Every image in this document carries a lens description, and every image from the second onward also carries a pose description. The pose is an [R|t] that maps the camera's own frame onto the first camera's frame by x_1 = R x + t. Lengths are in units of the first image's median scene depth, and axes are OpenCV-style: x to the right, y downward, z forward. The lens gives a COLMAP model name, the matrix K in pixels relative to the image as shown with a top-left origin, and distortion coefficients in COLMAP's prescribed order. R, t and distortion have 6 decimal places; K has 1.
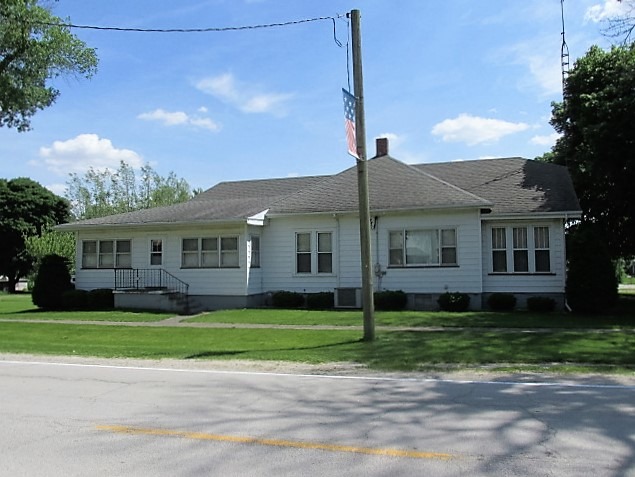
lens RADIAL K [[529.2, 0, 317.5], [0, 529.2, 238.5], [0, 0, 1]] dist [-0.036015, 0.010841]
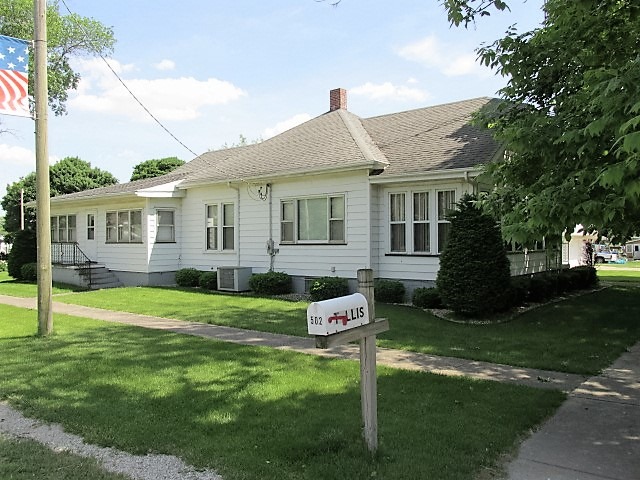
lens RADIAL K [[533.3, 0, 320.0], [0, 533.3, 240.0], [0, 0, 1]] dist [-0.036015, 0.010841]
pose [[0.929585, 0.004690, -0.368577, 0.493395], [0.017652, 0.998205, 0.057223, 0.000829], [0.368184, -0.059700, 0.927834, 0.237541]]
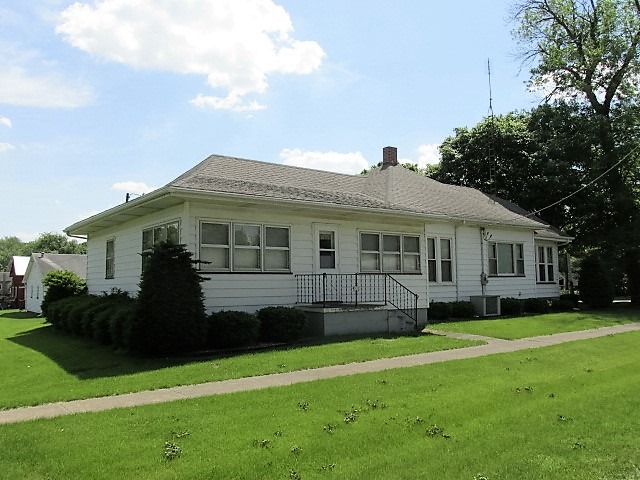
lens RADIAL K [[533.3, 0, 320.0], [0, 533.3, 240.0], [0, 0, 1]] dist [-0.036015, 0.010841]
pose [[0.582807, 0.070741, 0.809526, -0.907621], [-0.039667, 0.997493, -0.058609, 0.056457], [-0.811642, 0.002046, 0.584152, 0.642666]]
